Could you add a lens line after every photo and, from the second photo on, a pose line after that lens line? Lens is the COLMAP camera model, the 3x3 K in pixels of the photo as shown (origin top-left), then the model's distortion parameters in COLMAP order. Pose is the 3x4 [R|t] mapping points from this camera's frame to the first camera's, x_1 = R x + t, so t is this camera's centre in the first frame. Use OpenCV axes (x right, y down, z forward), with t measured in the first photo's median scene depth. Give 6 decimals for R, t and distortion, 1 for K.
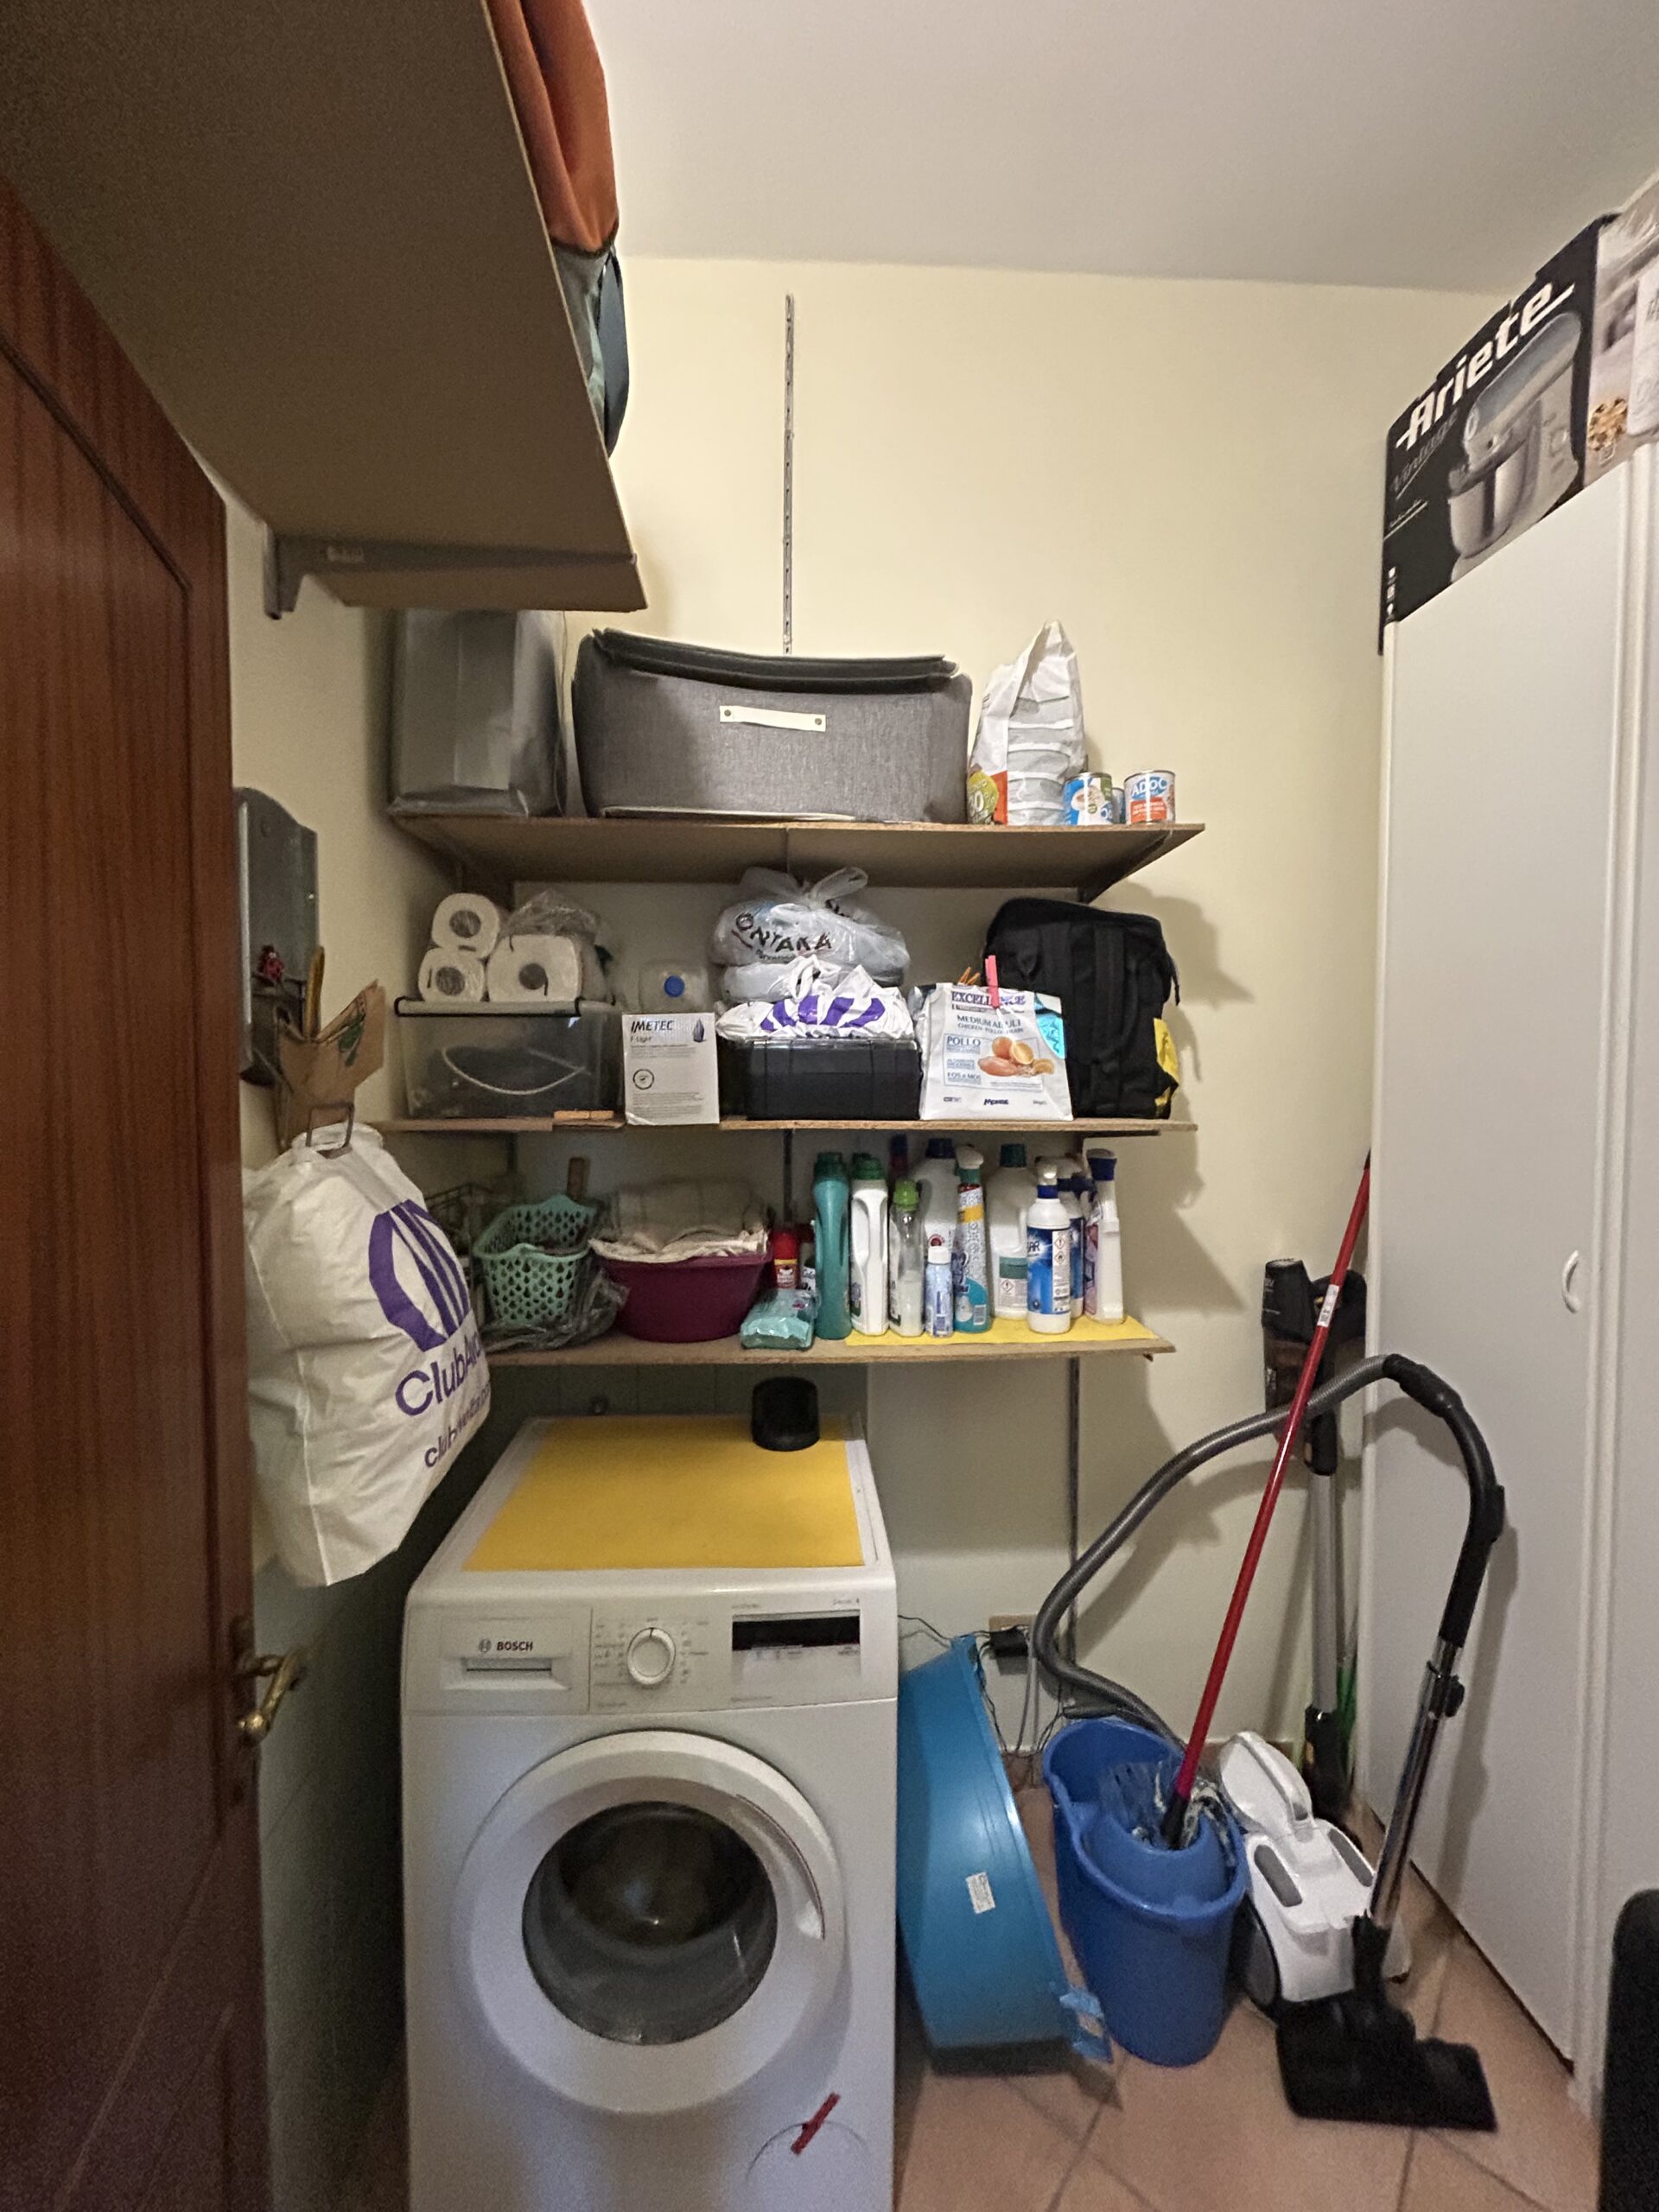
lens RADIAL K [[891.4, 0, 825.2], [0, 891.4, 1095.9], [0, 0, 1]] dist [0.000328, 0.000053]
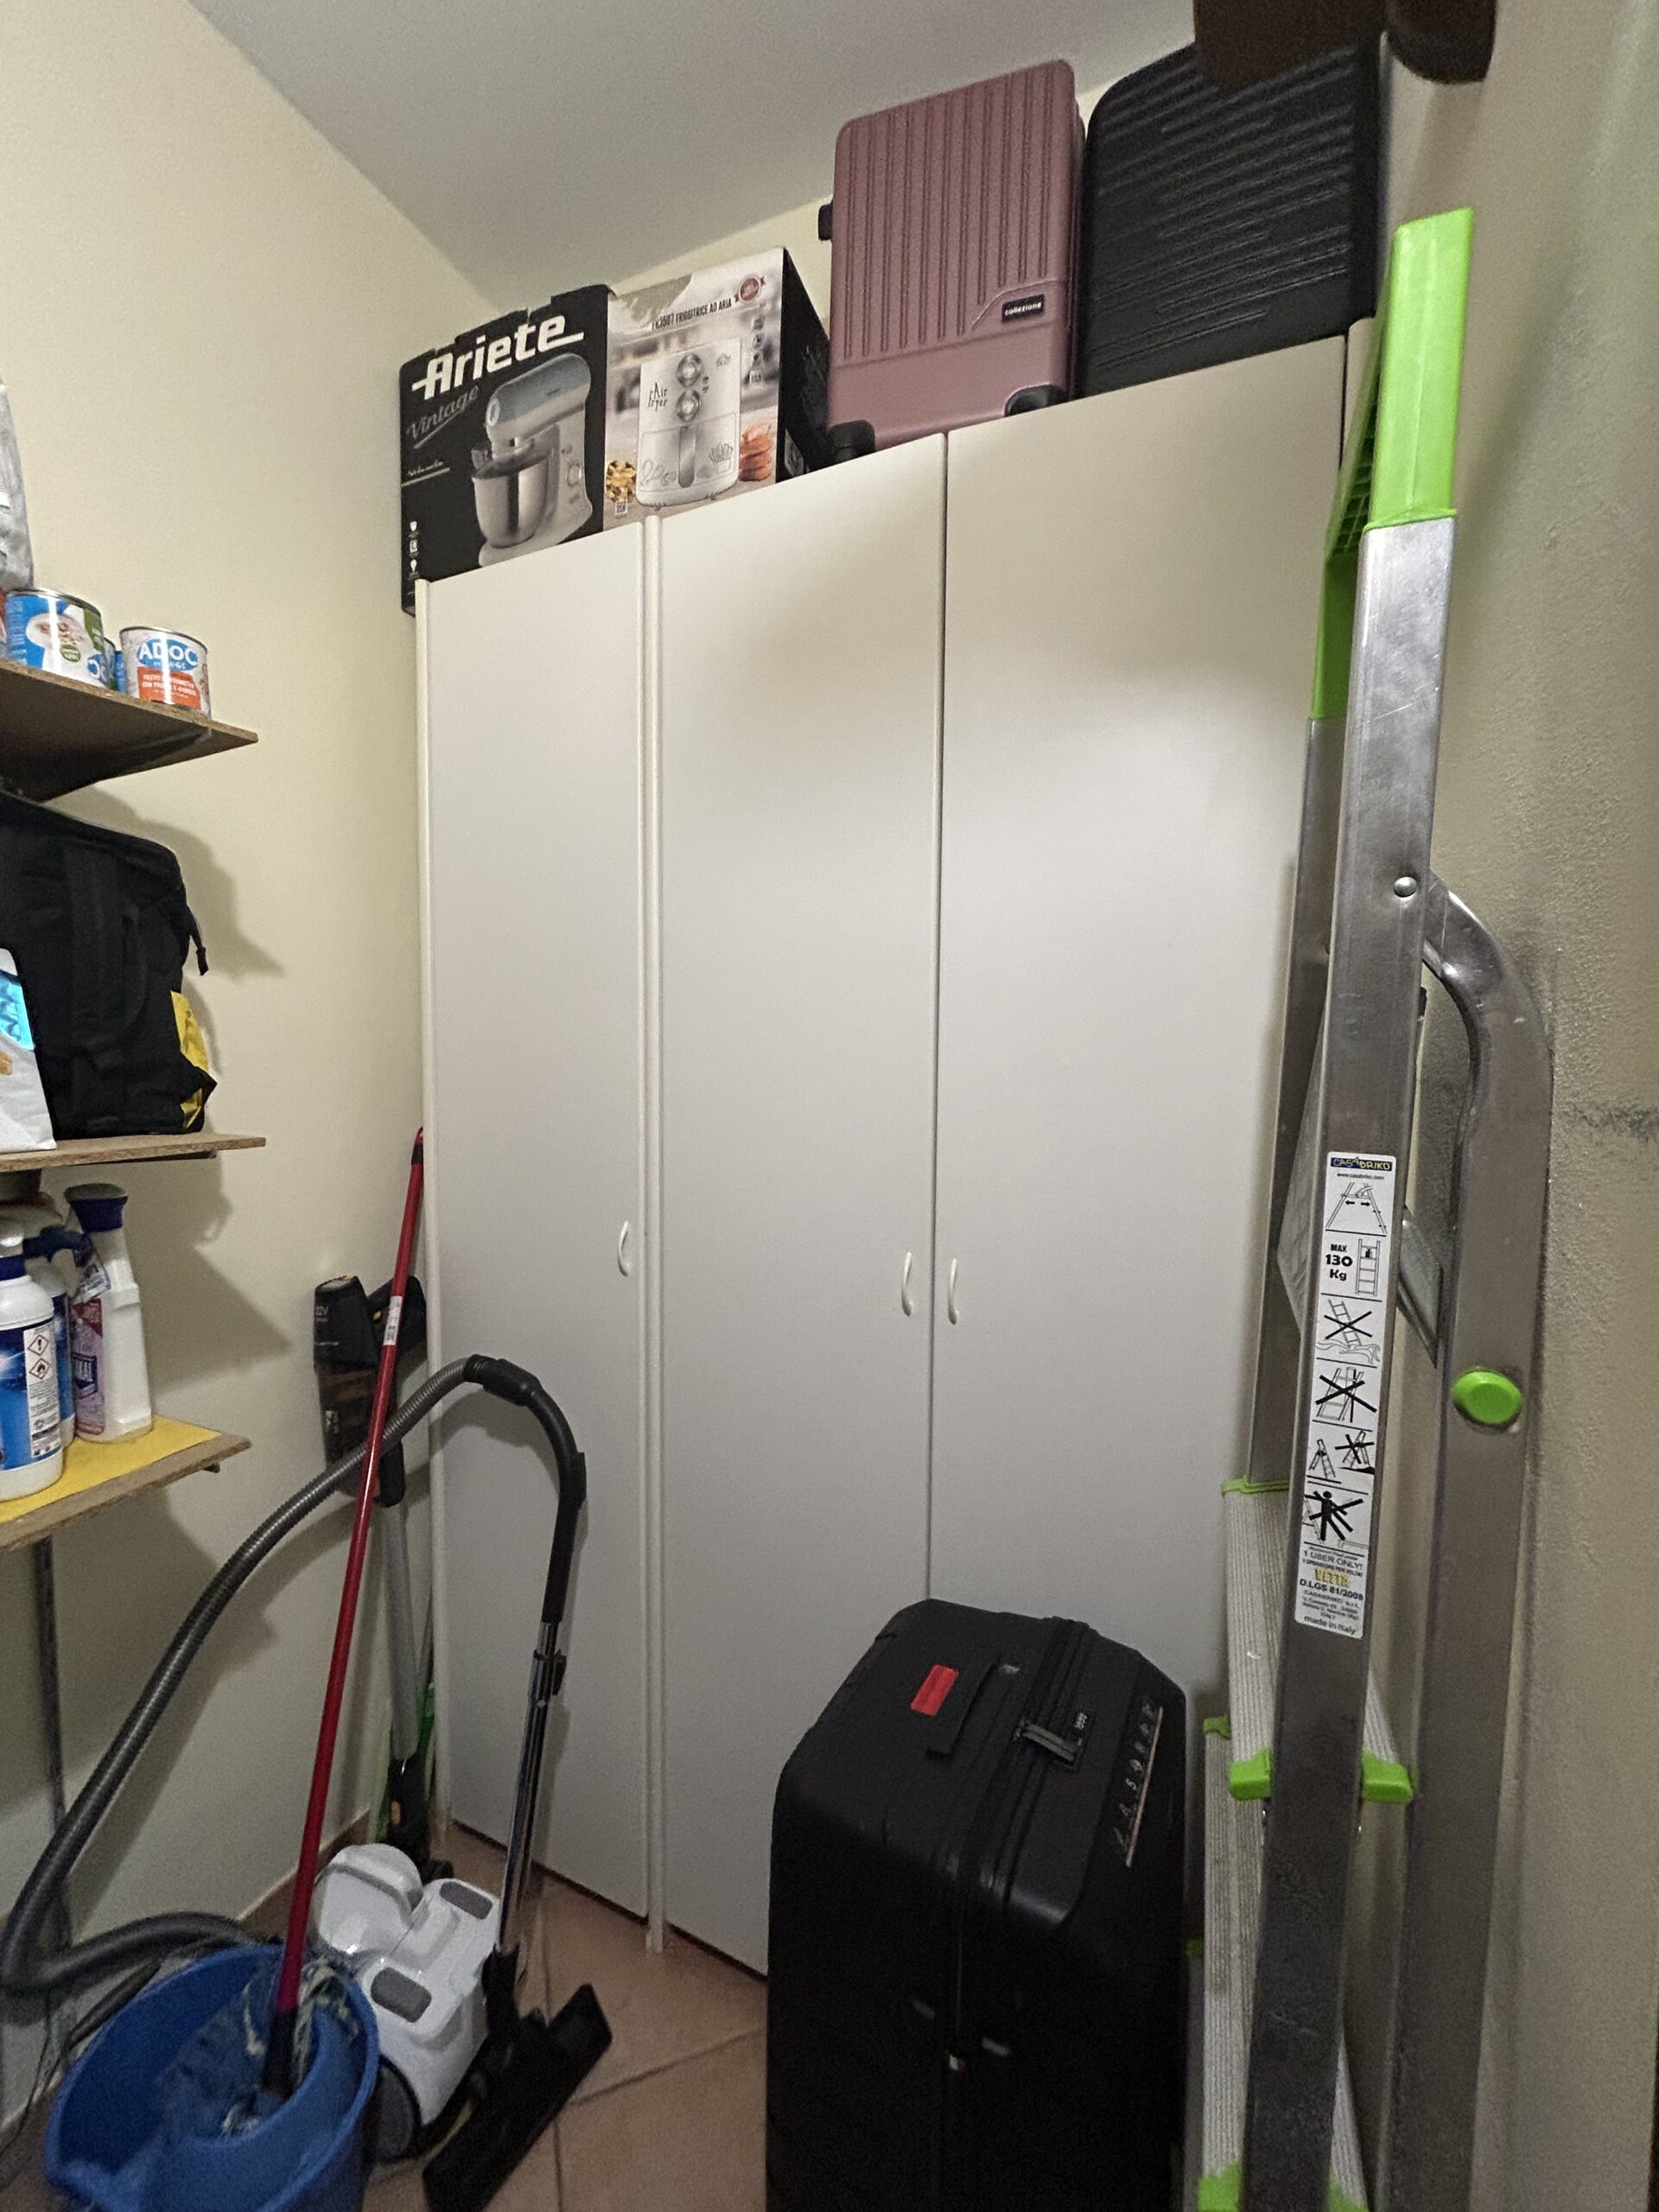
lens RADIAL K [[888.3, 0, 821.4], [0, 888.3, 1098.4], [0, 0, 1]] dist [0.001834, 0.000652]
pose [[0.462155, -0.049921, 0.885393, -0.025136], [0.025834, 0.998748, 0.042827, -0.019371], [-0.886423, 0.003080, 0.462866, 0.218807]]
